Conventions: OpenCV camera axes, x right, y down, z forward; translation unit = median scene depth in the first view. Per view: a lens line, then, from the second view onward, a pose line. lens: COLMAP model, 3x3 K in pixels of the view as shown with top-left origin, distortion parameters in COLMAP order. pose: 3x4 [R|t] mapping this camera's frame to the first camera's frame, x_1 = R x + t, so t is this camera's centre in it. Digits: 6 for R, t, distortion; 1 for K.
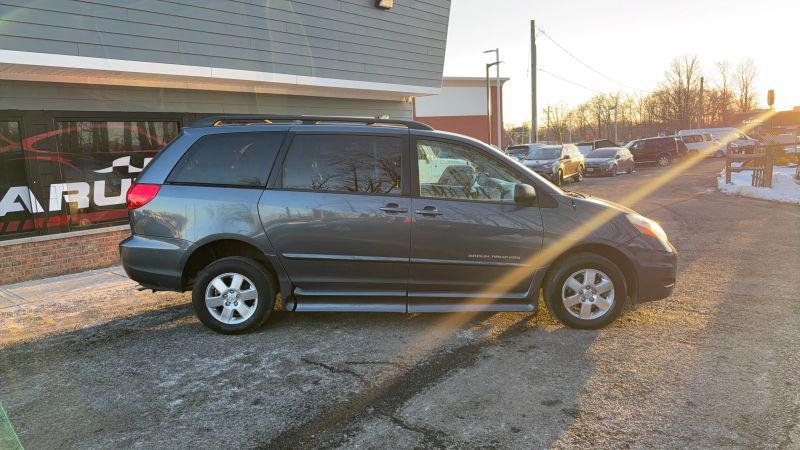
lens RADIAL K [[527.9, 0, 400.0], [0, 527.9, 225.0], [0, 0, 1]] dist [0.073349, -0.092730]
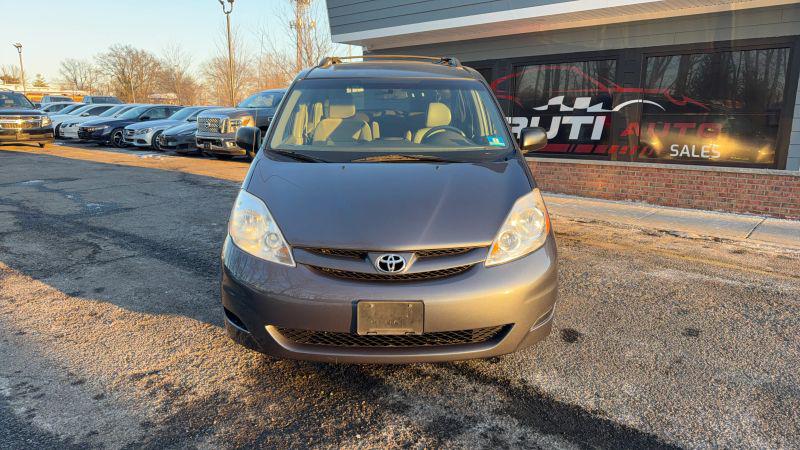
lens RADIAL K [[535.7, 0, 404.0], [0, 535.7, 225.3], [0, 0, 1]] dist [0.002368, 0.000804]
pose [[0.025088, 0.246342, -0.968858, 1.111717], [-0.142552, 0.960141, 0.240434, -0.169004], [0.989469, 0.132081, 0.059205, 1.198963]]
